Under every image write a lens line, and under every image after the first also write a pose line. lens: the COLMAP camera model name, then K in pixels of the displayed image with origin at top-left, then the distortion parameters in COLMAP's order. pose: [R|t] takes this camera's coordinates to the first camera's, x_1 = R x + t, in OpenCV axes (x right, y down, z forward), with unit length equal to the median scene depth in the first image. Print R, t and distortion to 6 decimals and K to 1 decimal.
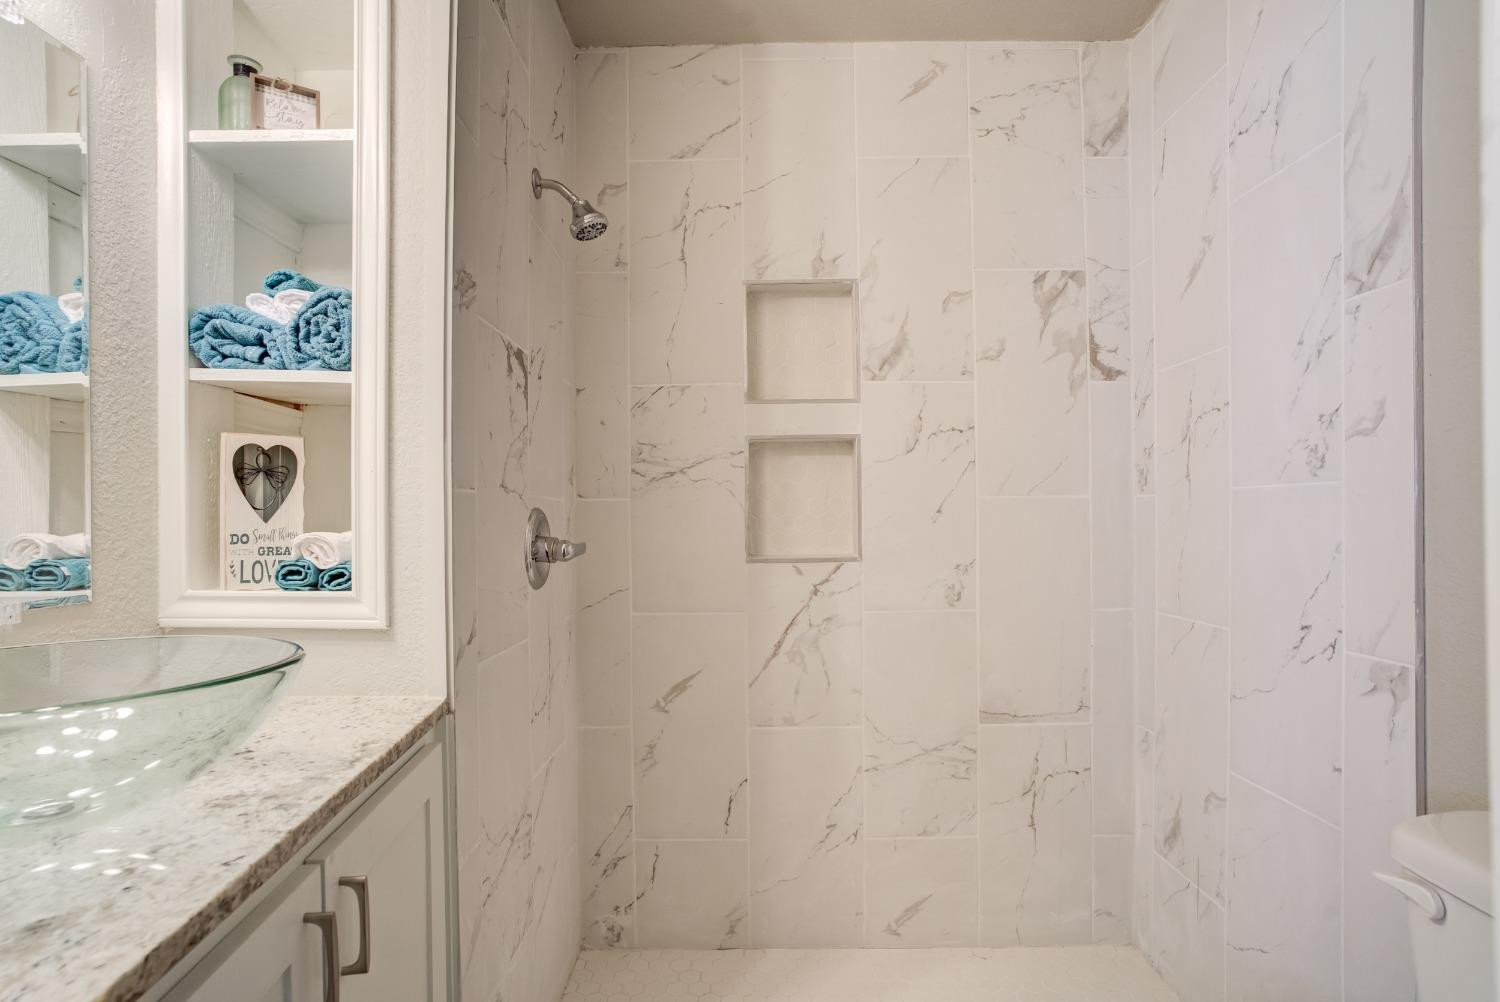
lens RADIAL K [[766.9, 0, 755.1], [0, 766.9, 519.4], [0, 0, 1]] dist [-0.068990, 0.040421]
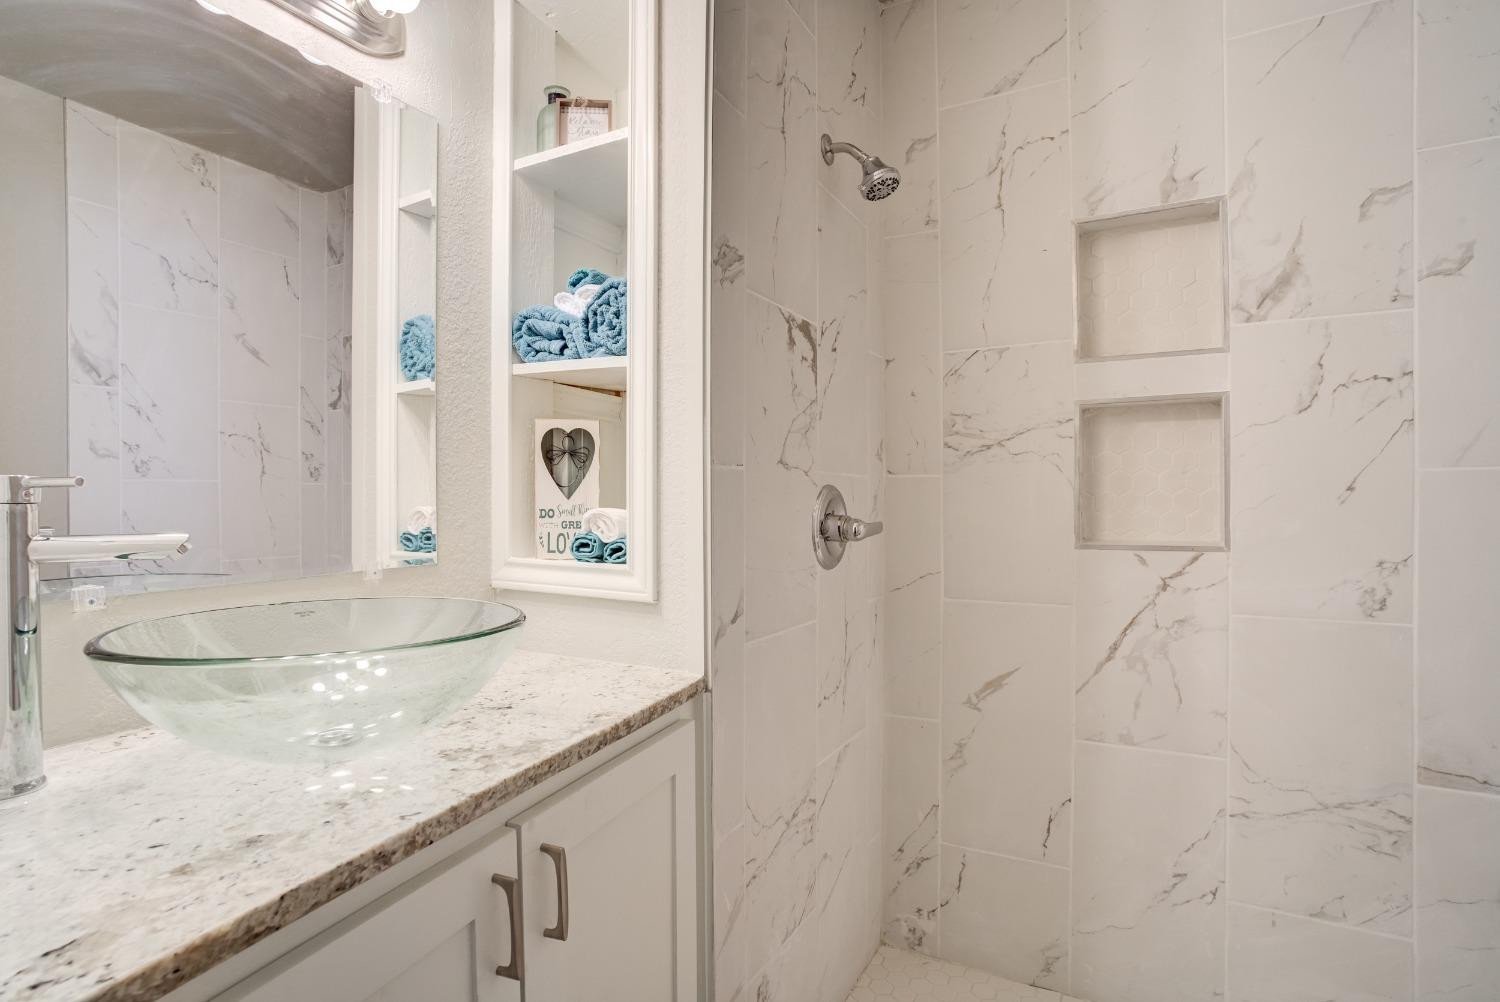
lens RADIAL K [[757.7, 0, 750.9], [0, 757.7, 503.4], [0, 0, 1]] dist [-0.078851, 0.042117]
pose [[0.877904, 0.008928, -0.478753, 0.088940], [-0.004524, 0.999936, 0.010353, -0.001329], [0.478815, -0.006923, 0.877888, 0.116174]]
